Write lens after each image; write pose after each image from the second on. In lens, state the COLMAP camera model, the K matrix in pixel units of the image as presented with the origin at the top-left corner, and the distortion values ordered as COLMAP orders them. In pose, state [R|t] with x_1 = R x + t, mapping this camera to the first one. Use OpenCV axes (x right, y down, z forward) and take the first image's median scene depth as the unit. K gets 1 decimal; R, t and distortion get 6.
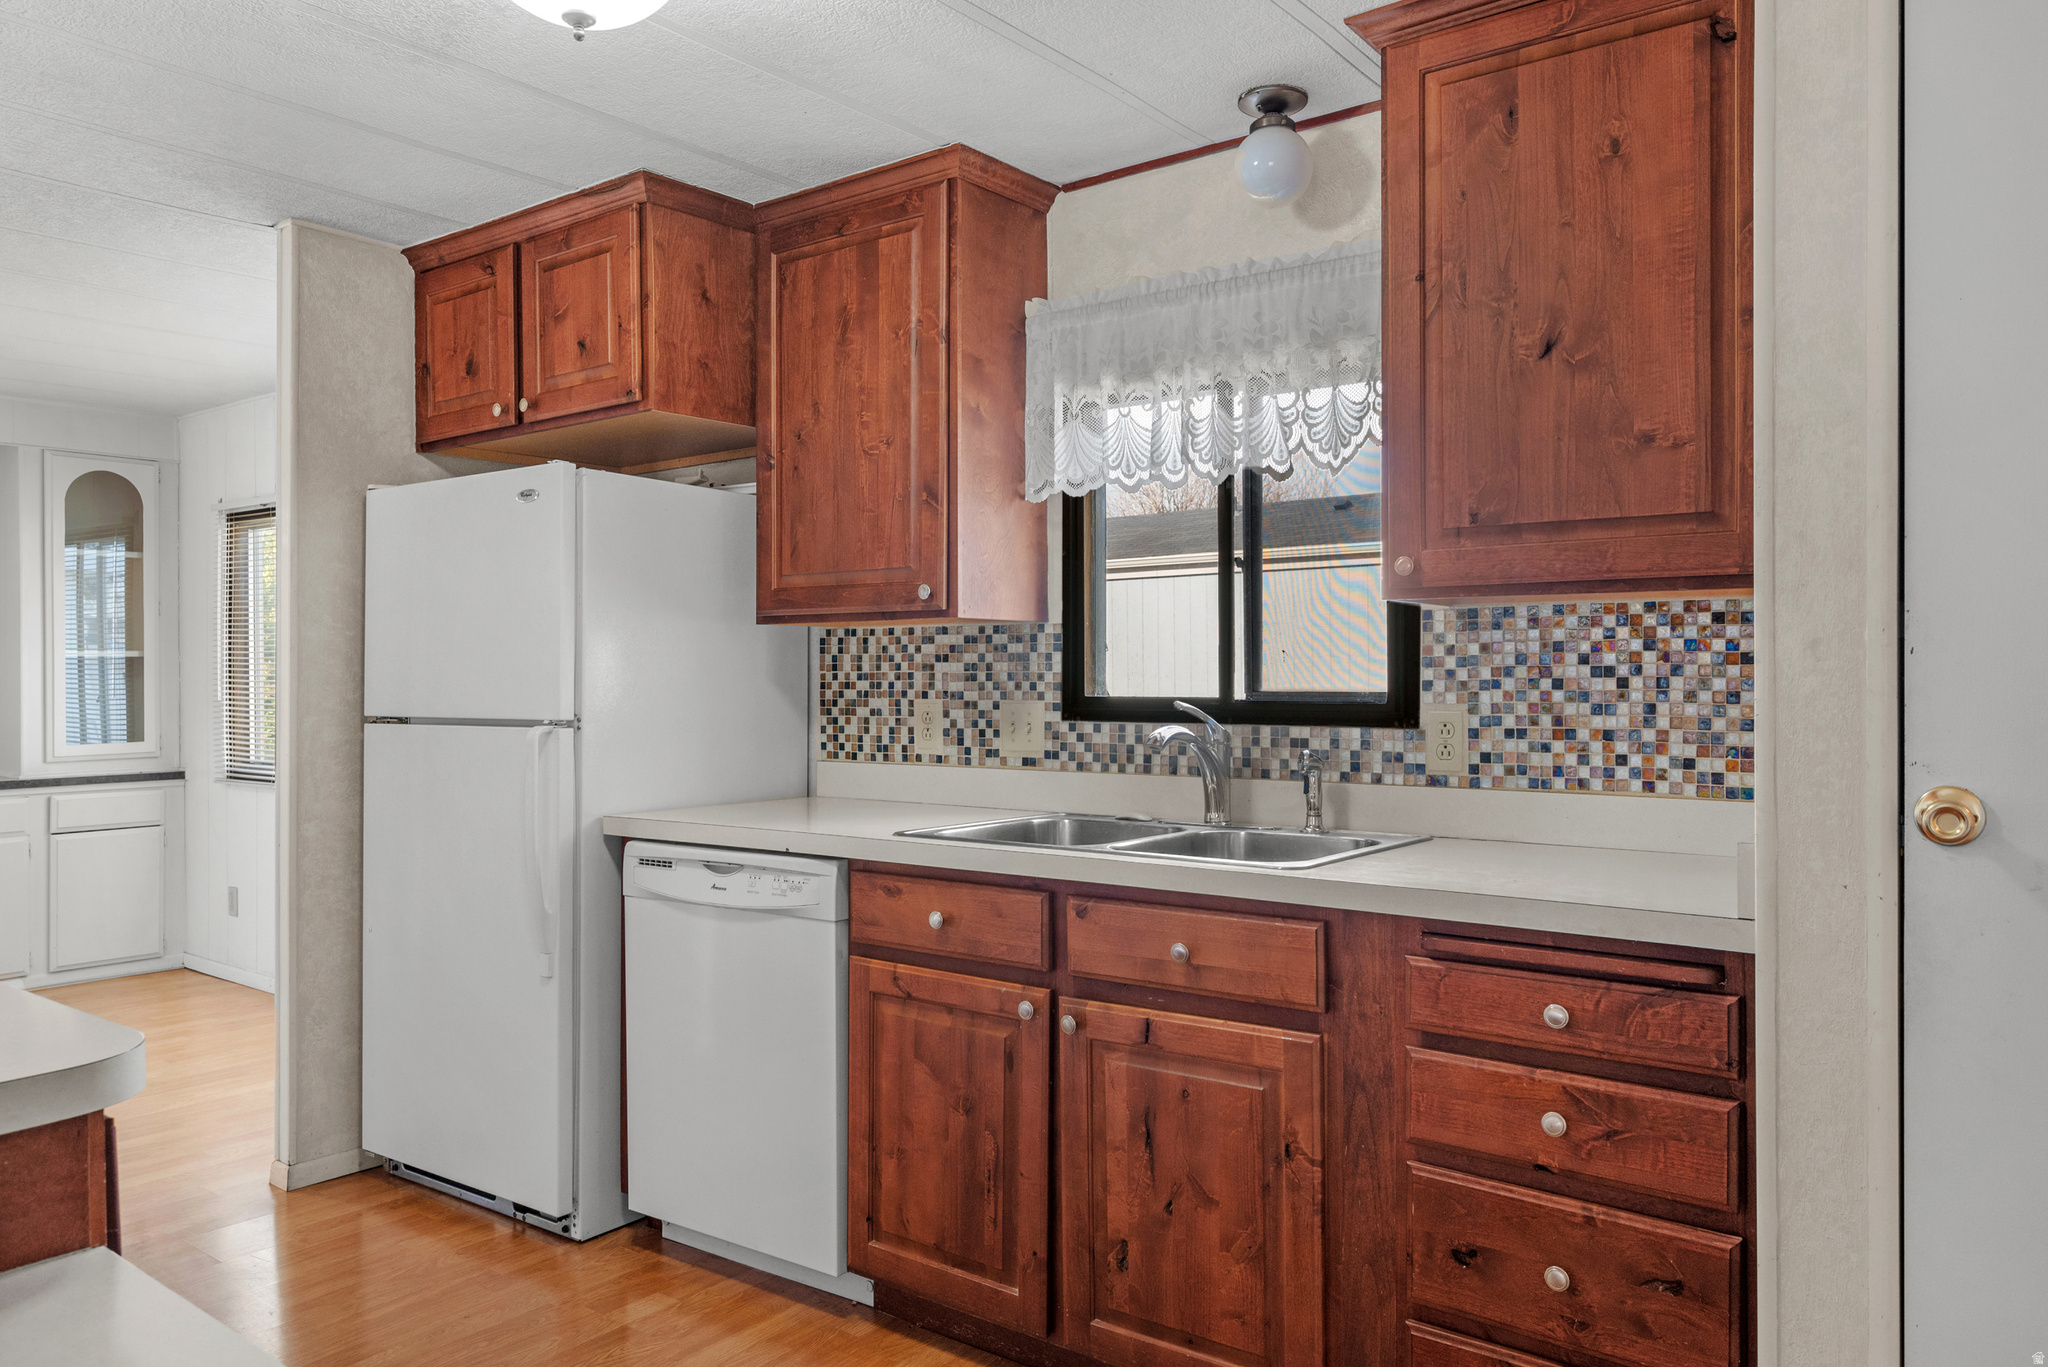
lens RADIAL K [[1417.8, 0, 1042.0], [0, 1417.8, 677.7], [0, 0, 1]] dist [-0.006008, -0.000586]
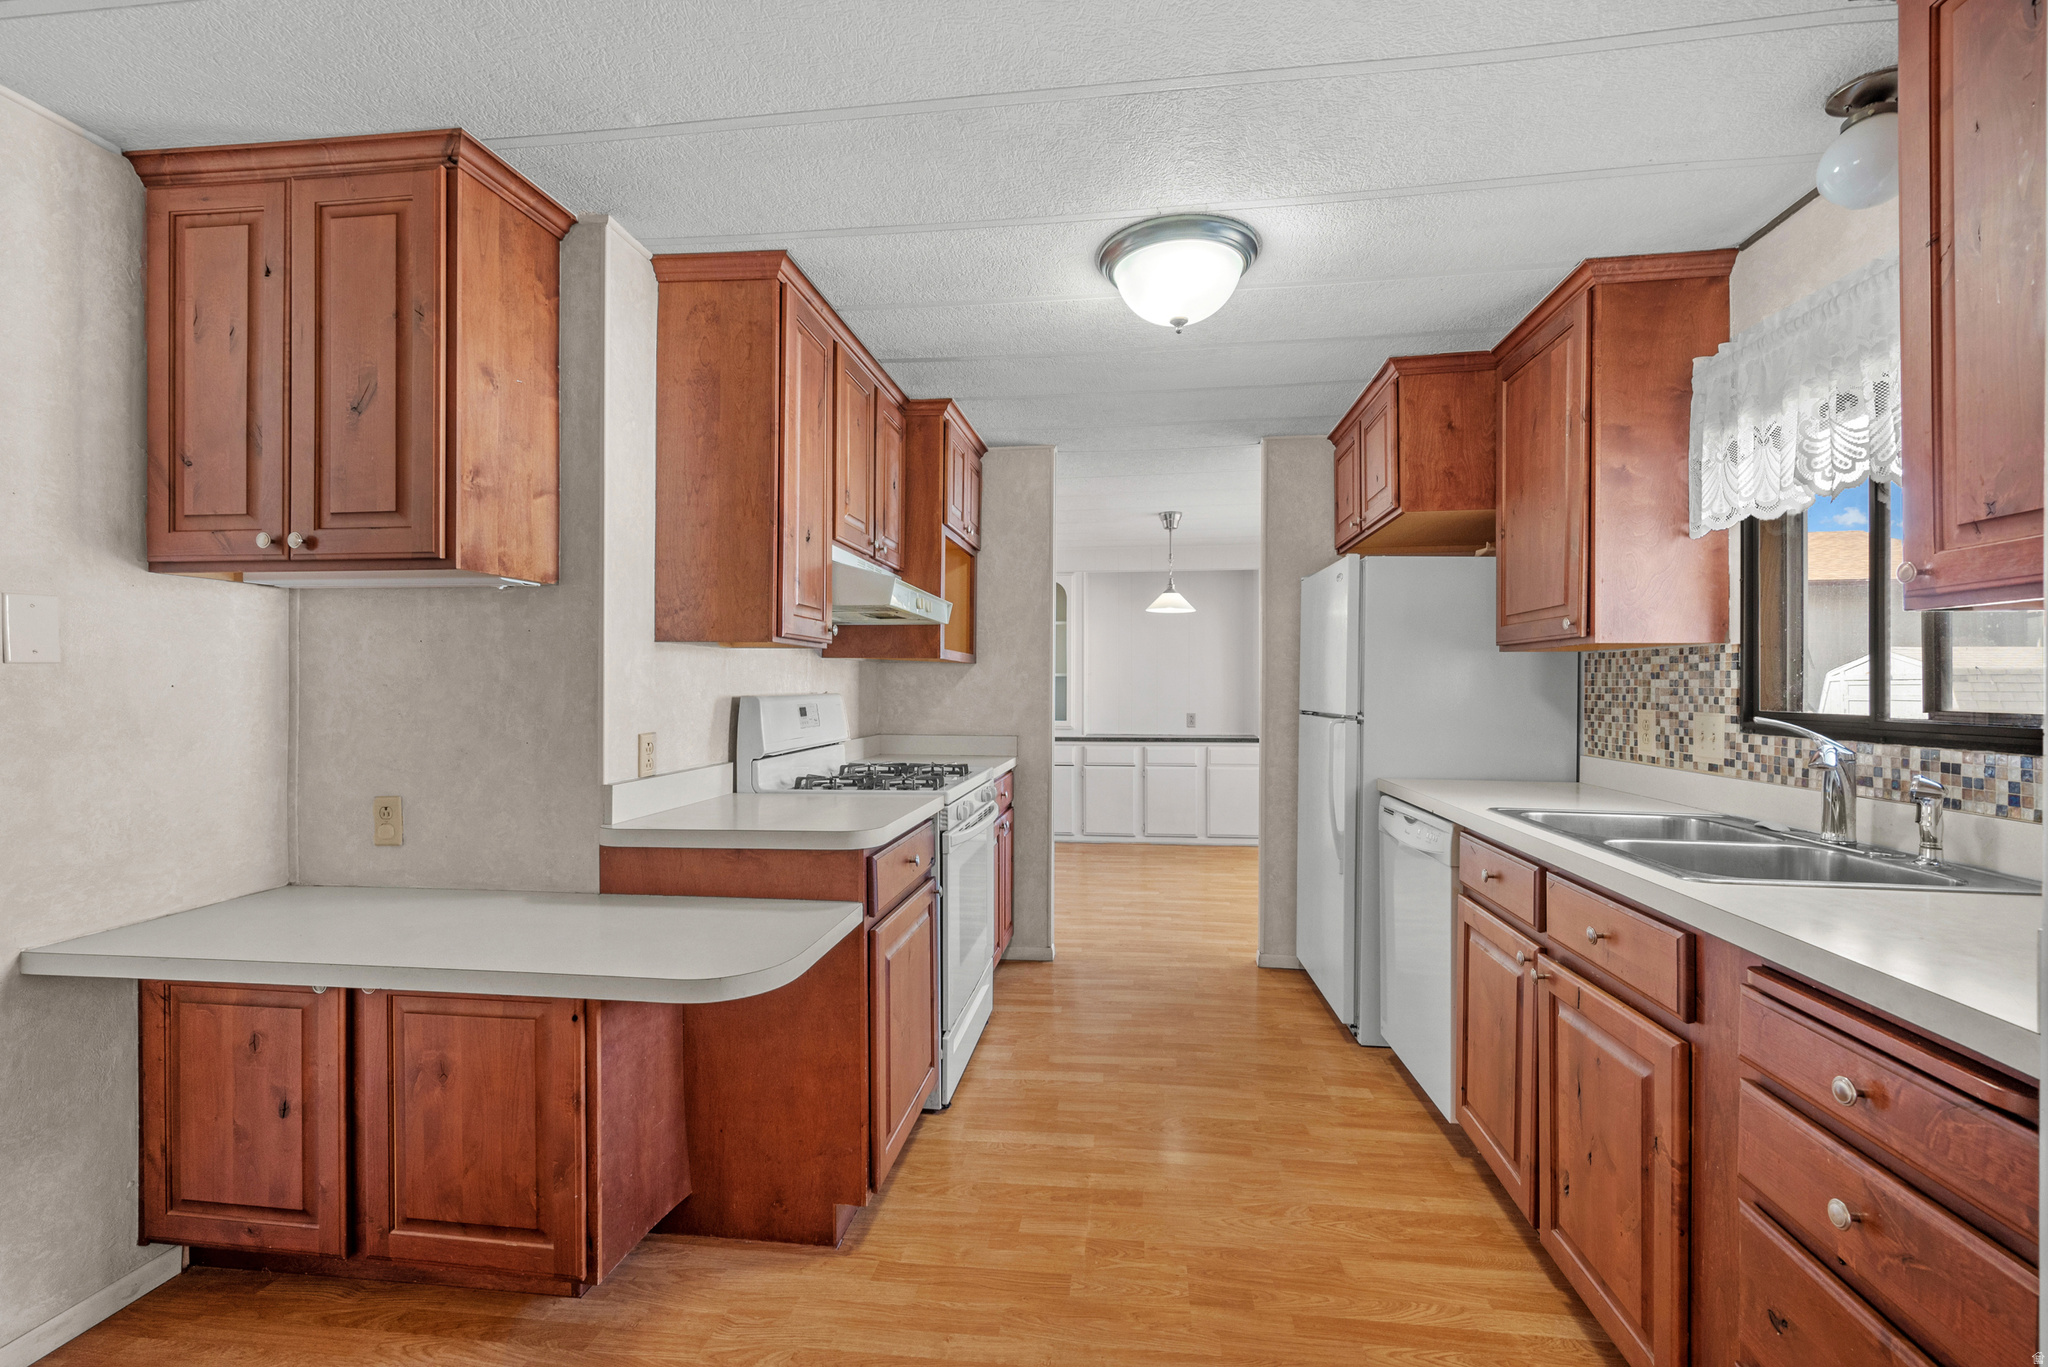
lens RADIAL K [[882.6, 0, 991.2], [0, 882.6, 685.3], [0, 0, 1]] dist [-0.003455, 0.000781]
pose [[0.469938, 0.005809, -0.882680, 0.354291], [-0.007969, 0.999966, 0.002338, -0.003268], [0.882663, 0.005935, 0.469968, 0.172131]]
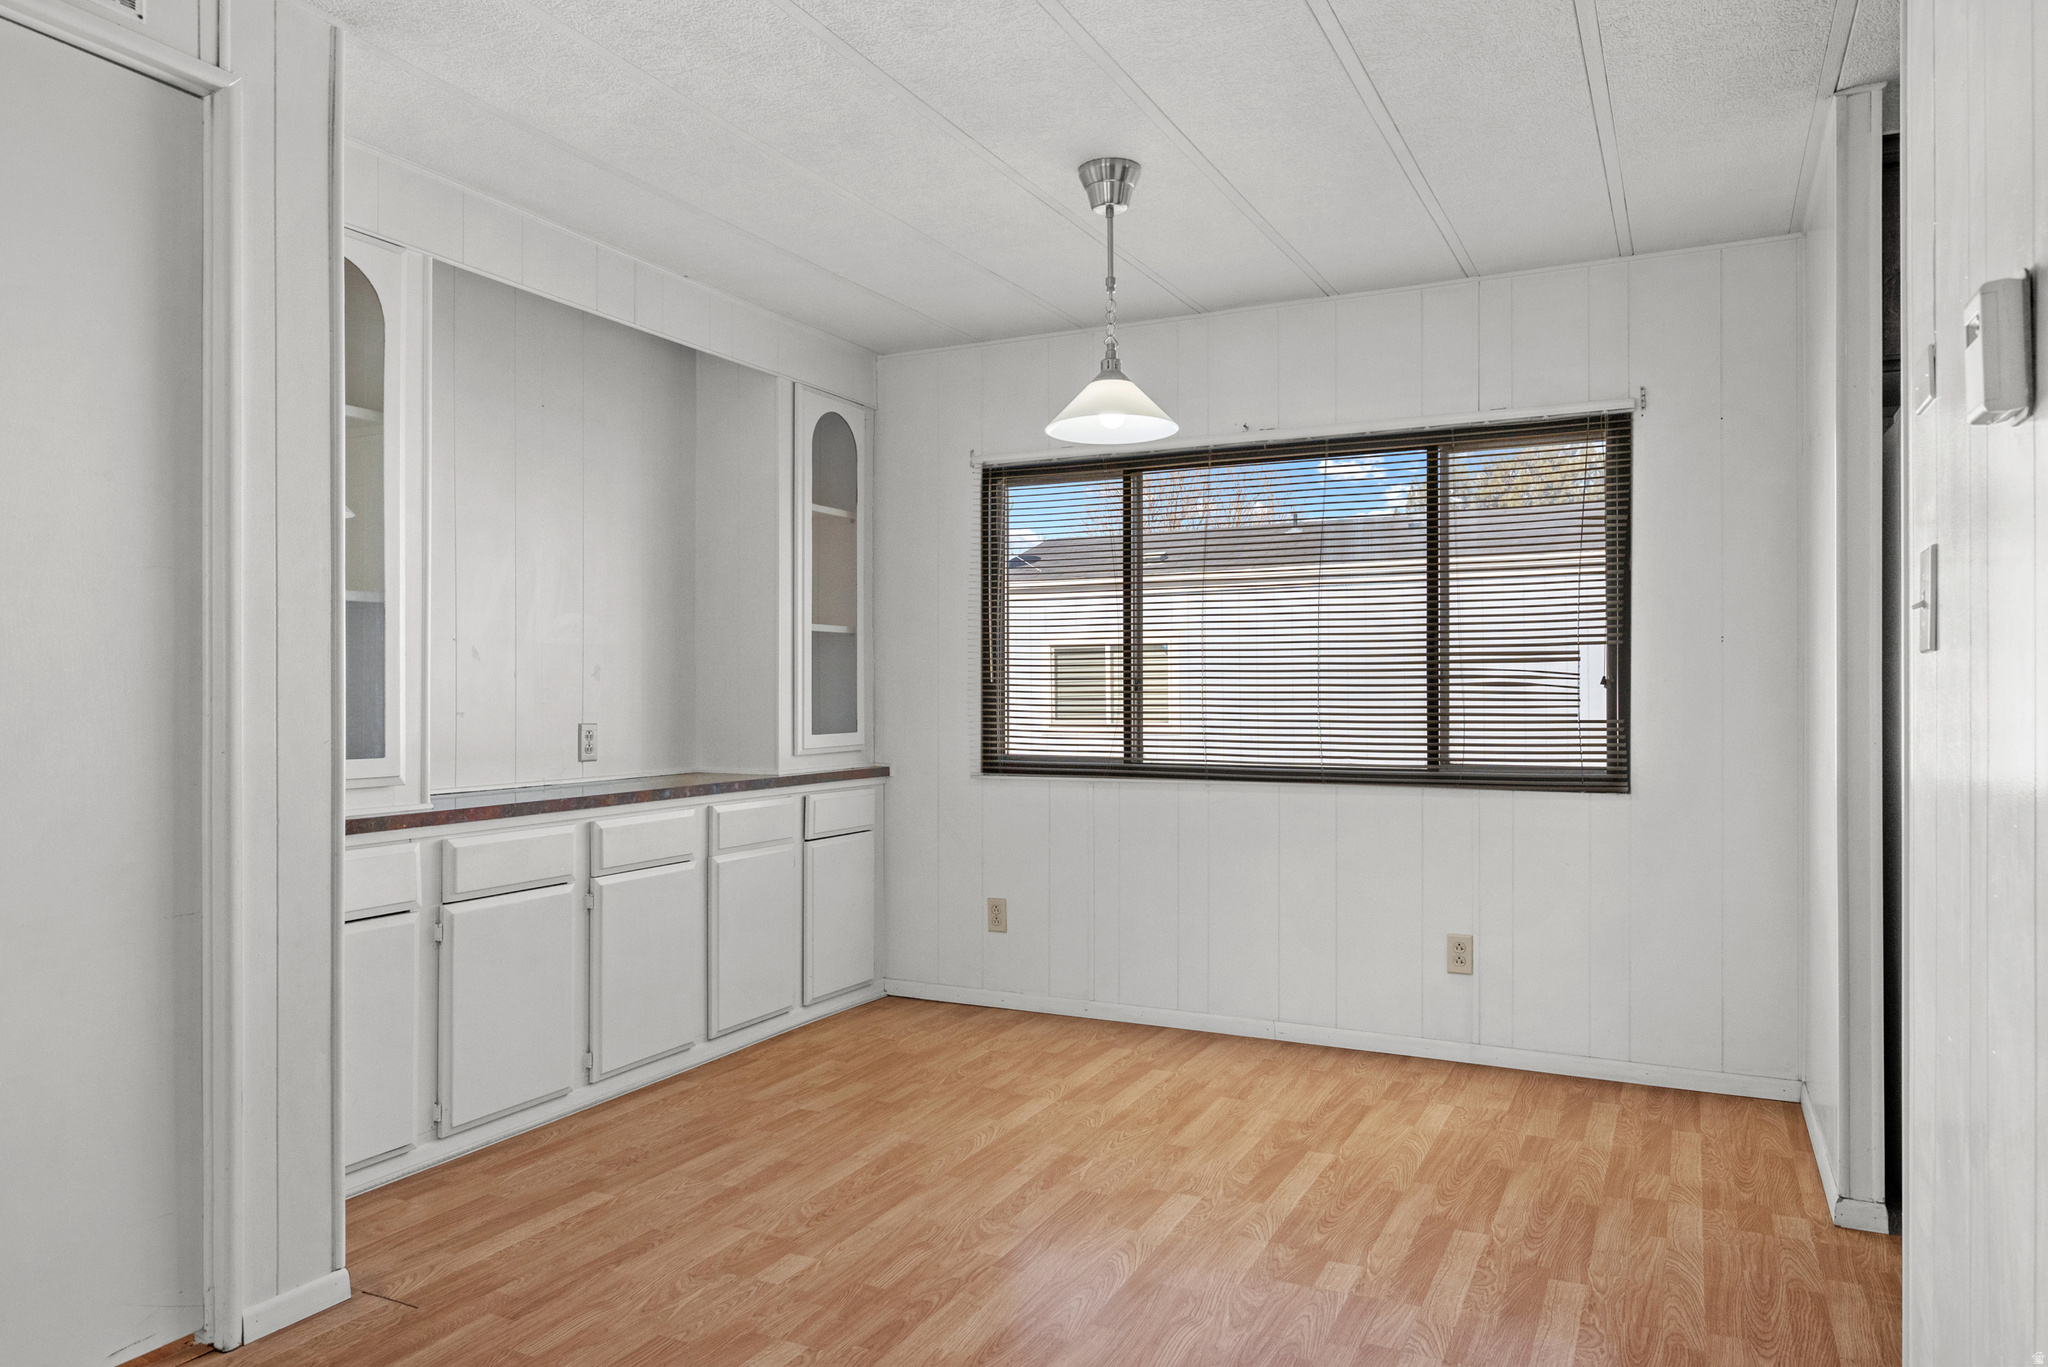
lens RADIAL K [[1357.4, 0, 1023.4], [0, 1357.4, 681.9], [0, 0, 1]] dist [0.000324, 0.000658]
pose [[0.982375, -0.001752, 0.186912, -1.383726], [0.004795, 0.999863, -0.015829, 0.057767], [-0.186858, 0.016446, 0.982249, 0.353314]]
